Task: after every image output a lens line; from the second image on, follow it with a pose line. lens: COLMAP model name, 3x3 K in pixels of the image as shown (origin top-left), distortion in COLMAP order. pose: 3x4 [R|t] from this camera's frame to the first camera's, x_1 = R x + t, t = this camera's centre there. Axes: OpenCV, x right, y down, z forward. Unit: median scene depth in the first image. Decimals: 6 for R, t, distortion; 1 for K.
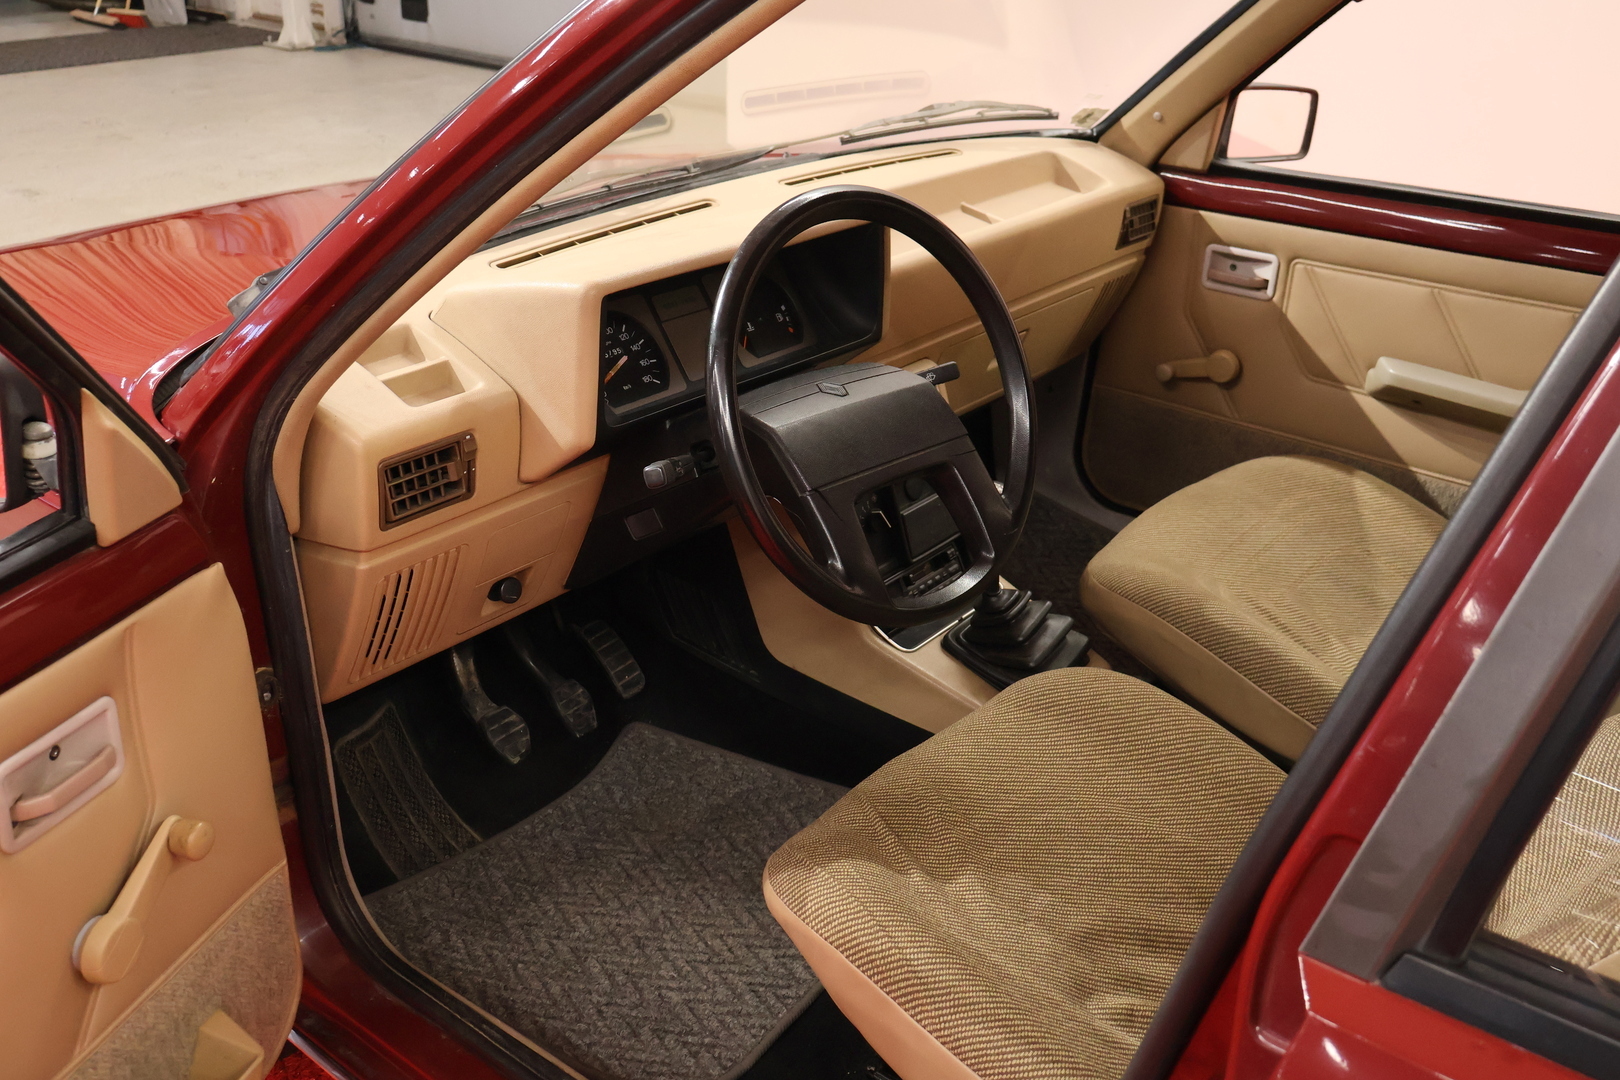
lens RADIAL K [[1510.6, 0, 810.0], [0, 1510.6, 540.0], [0, 0, 1]] dist [-0.015788, -0.006938]
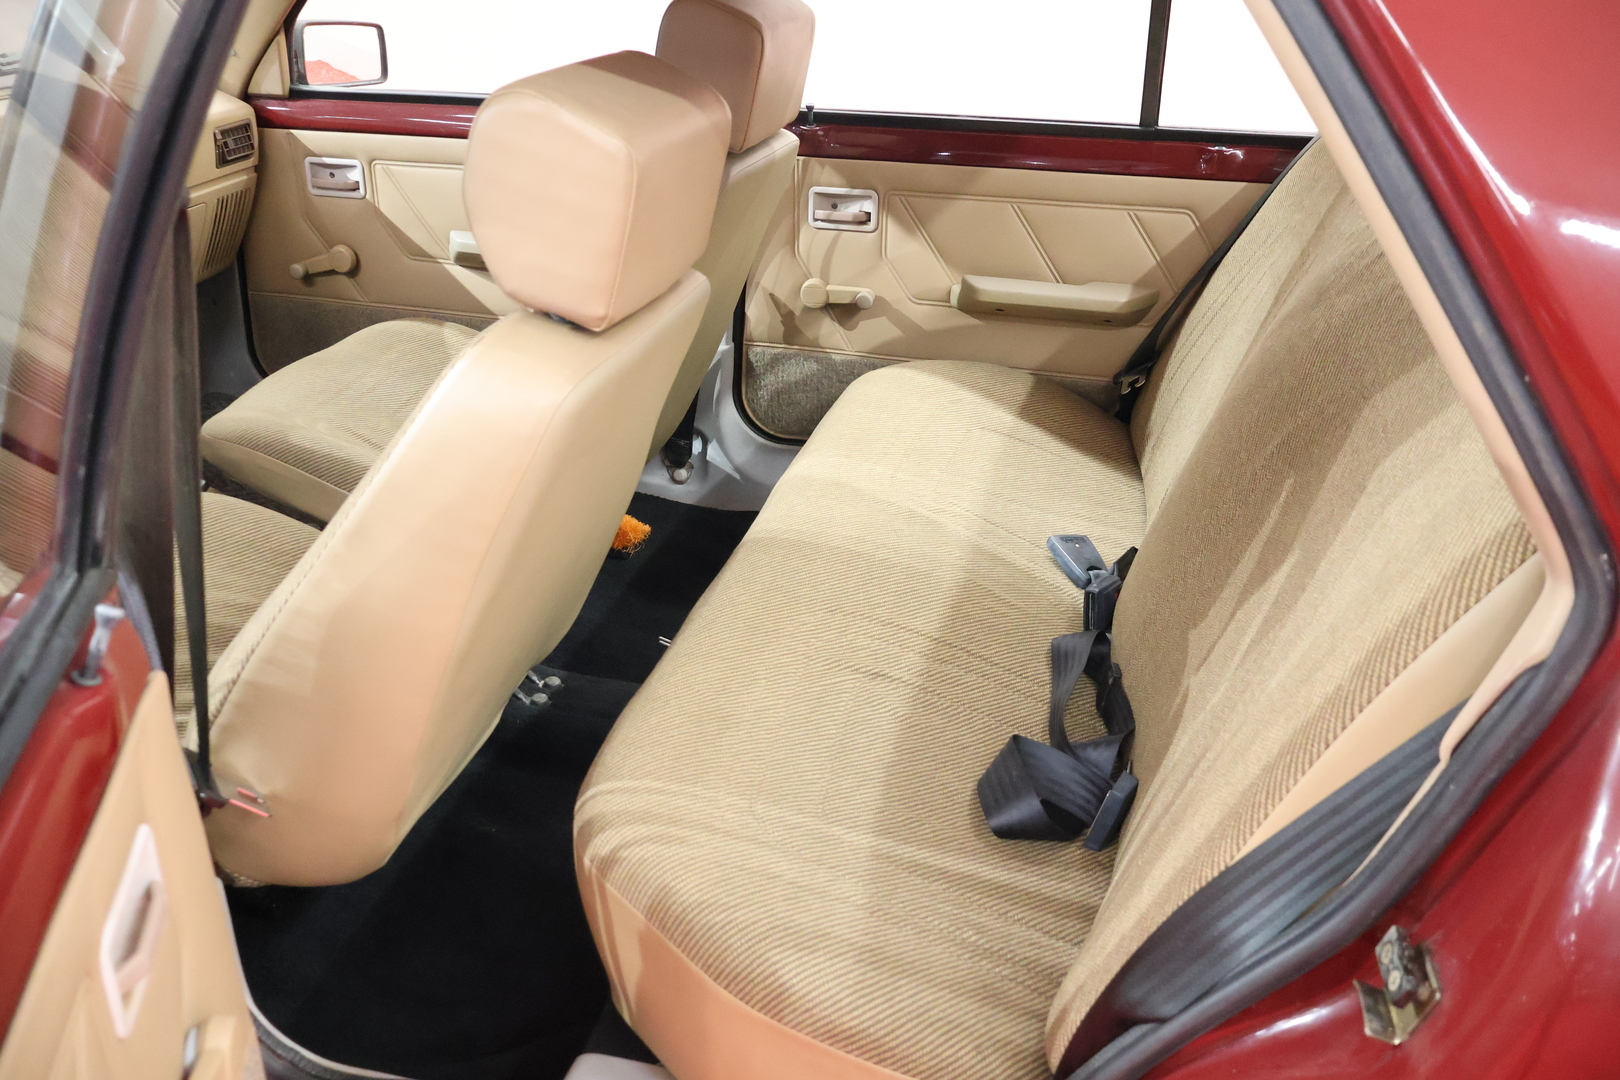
lens RADIAL K [[1321.0, 0, 810.0], [0, 1321.0, 540.0], [0, 0, 1]] dist [-0.055328, 0.016836]
pose [[0.881184, -0.208123, 0.424500, 0.116626], [0.181223, 0.978001, 0.103309, 0.067337], [-0.436662, -0.014105, 0.899515, -0.112026]]
